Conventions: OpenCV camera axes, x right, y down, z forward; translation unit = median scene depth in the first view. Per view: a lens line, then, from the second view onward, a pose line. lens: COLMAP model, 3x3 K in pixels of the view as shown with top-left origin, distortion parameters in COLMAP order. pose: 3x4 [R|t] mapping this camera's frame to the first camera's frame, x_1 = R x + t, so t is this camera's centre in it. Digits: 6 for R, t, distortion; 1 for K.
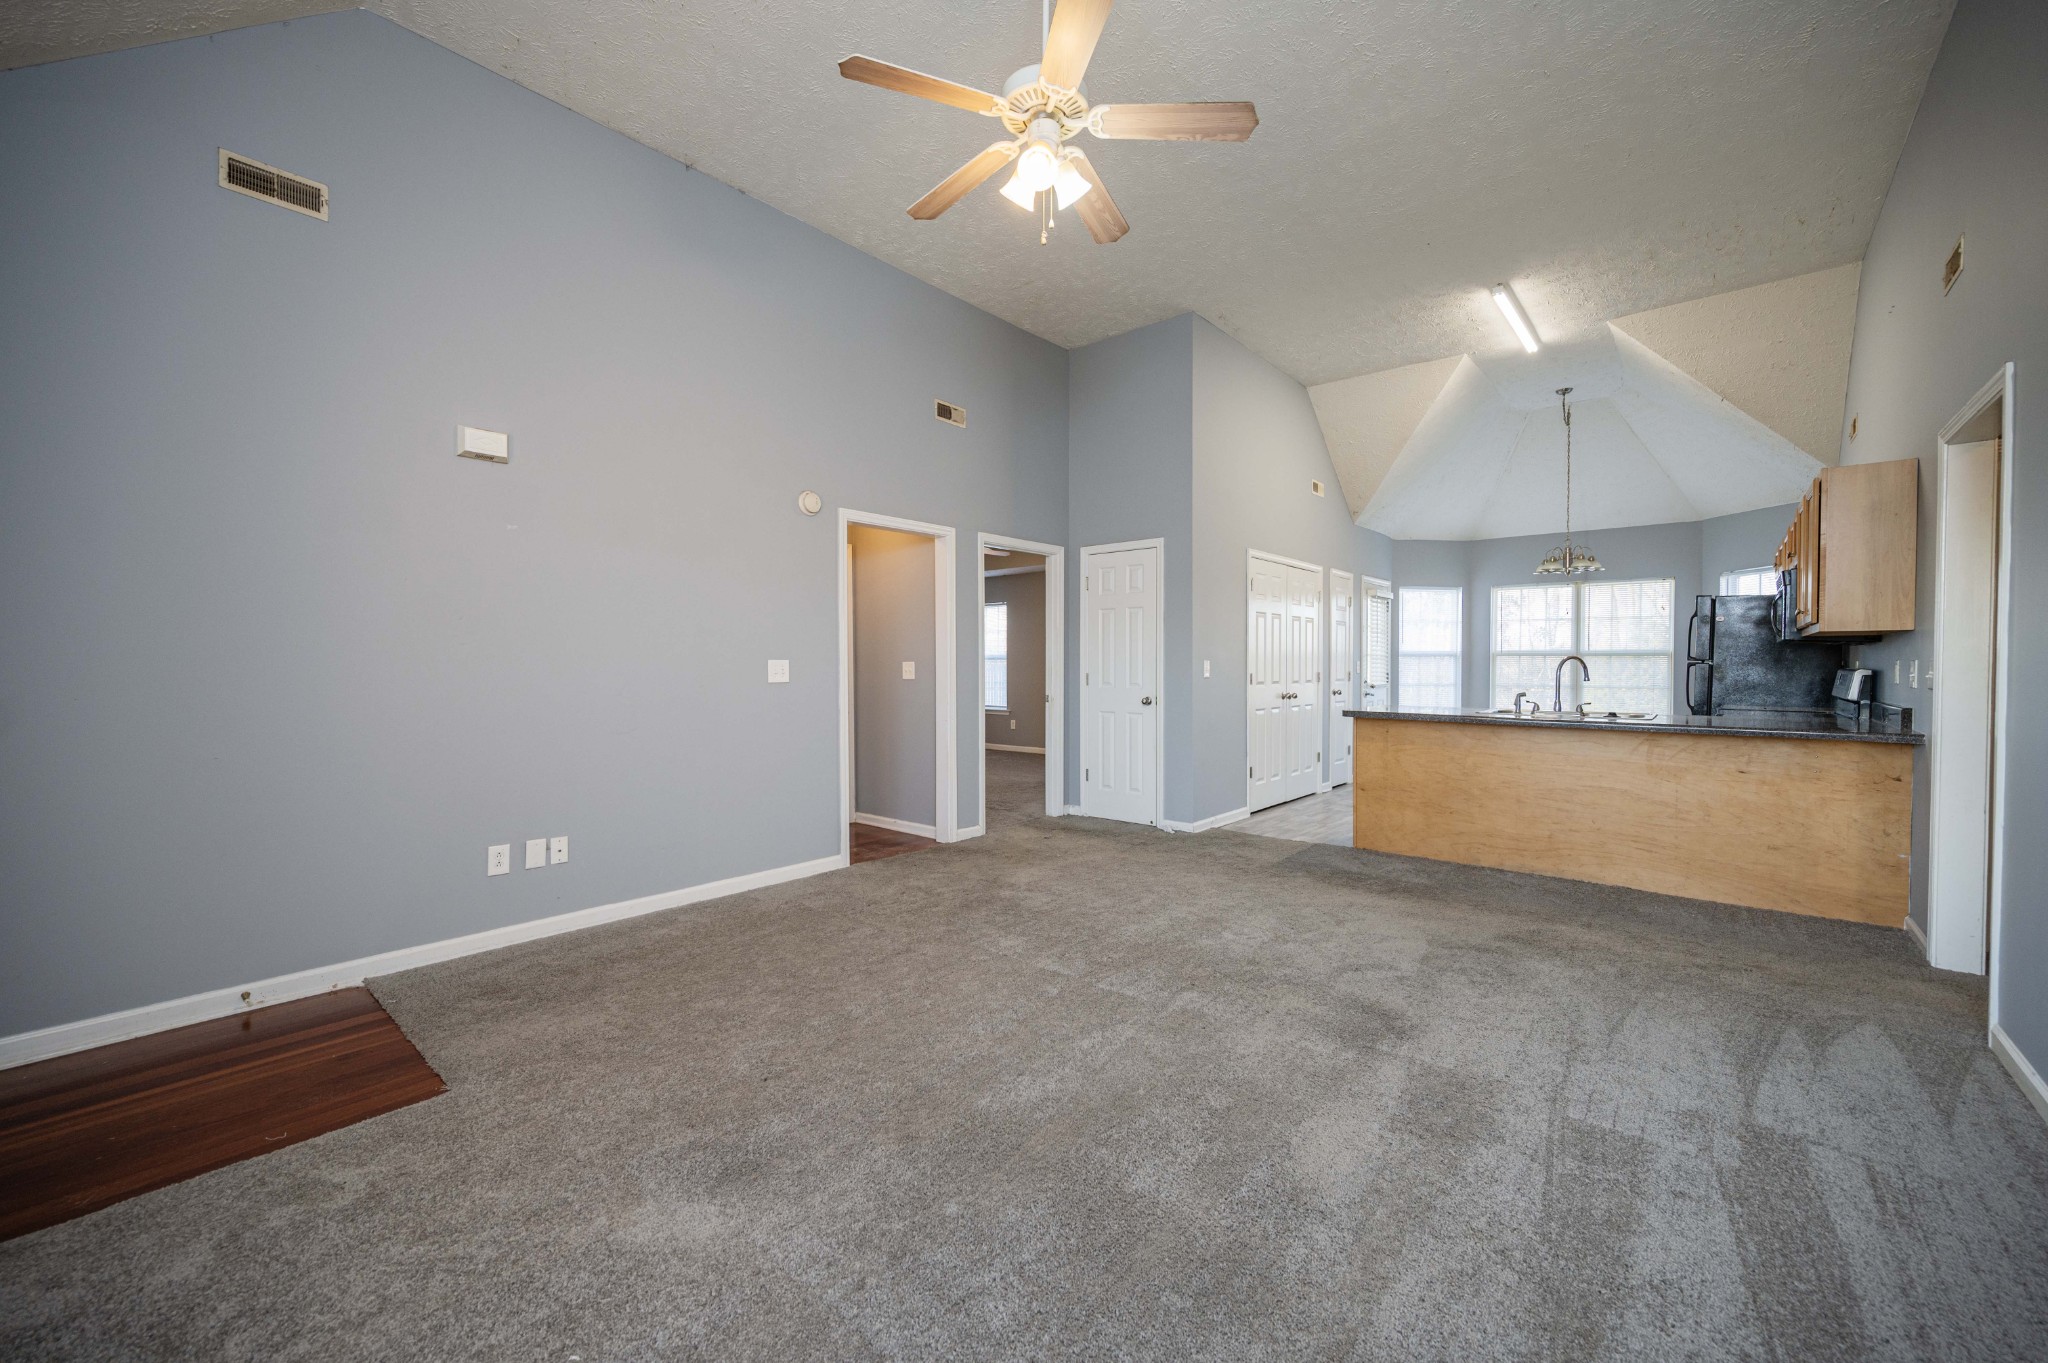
lens RADIAL K [[804.2, 0, 1026.9], [0, 804.2, 681.3], [0, 0, 1]] dist [0.001201, 0.000250]
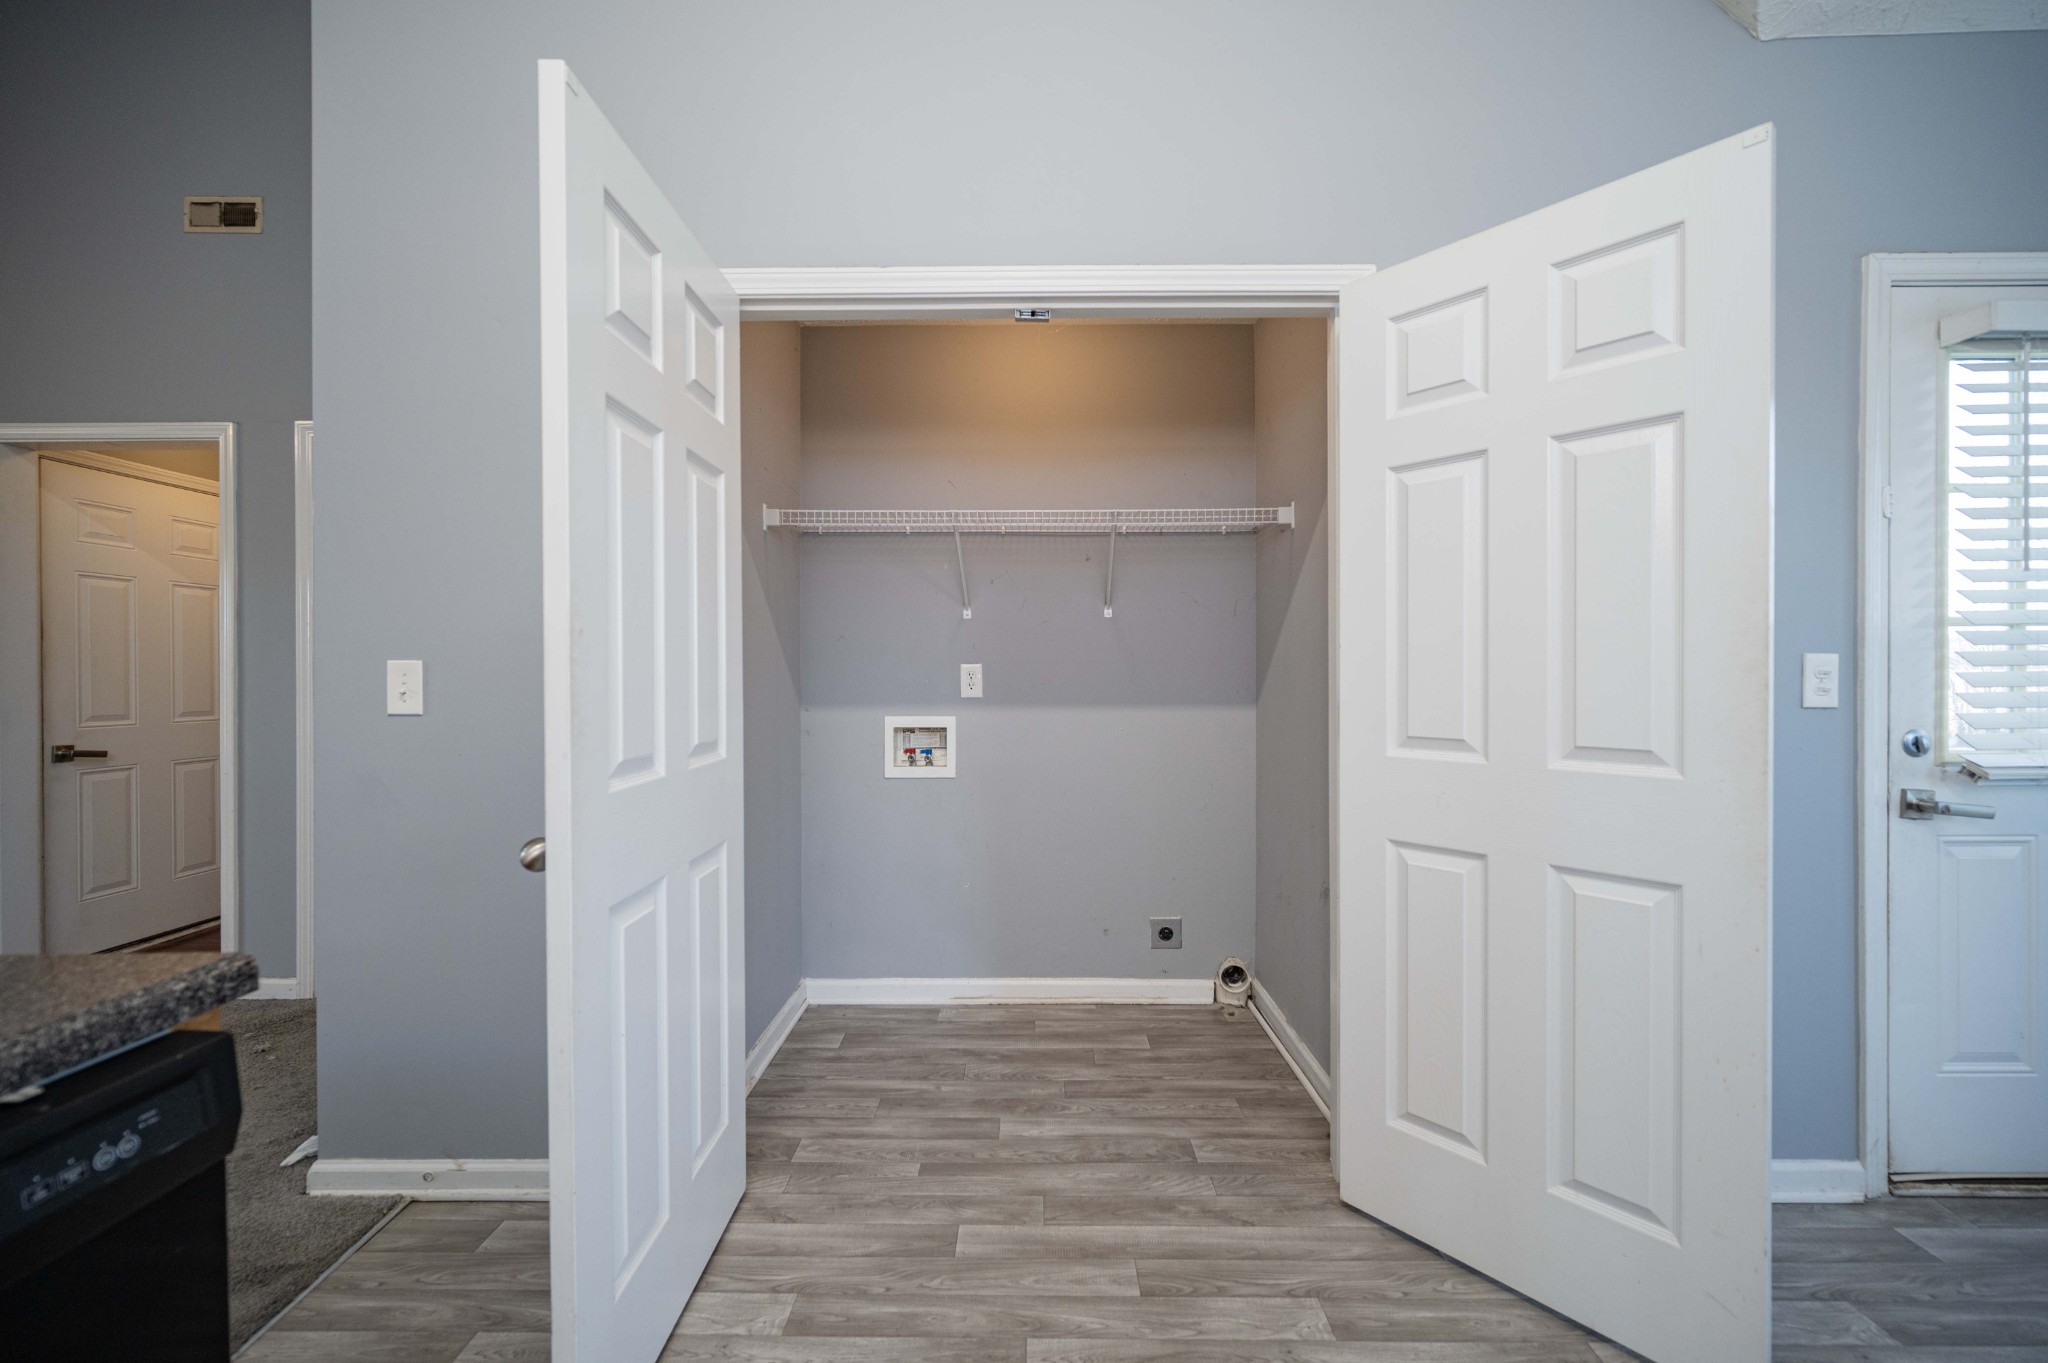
lens RADIAL K [[804.2, 0, 1026.9], [0, 804.2, 681.3], [0, 0, 1]] dist [0.001201, 0.000250]
pose [[0.648874, 0.006125, -0.760872, 0.486272], [-0.012159, 0.999923, -0.002319, -0.015550], [0.760799, 0.010757, 0.648898, 0.766439]]
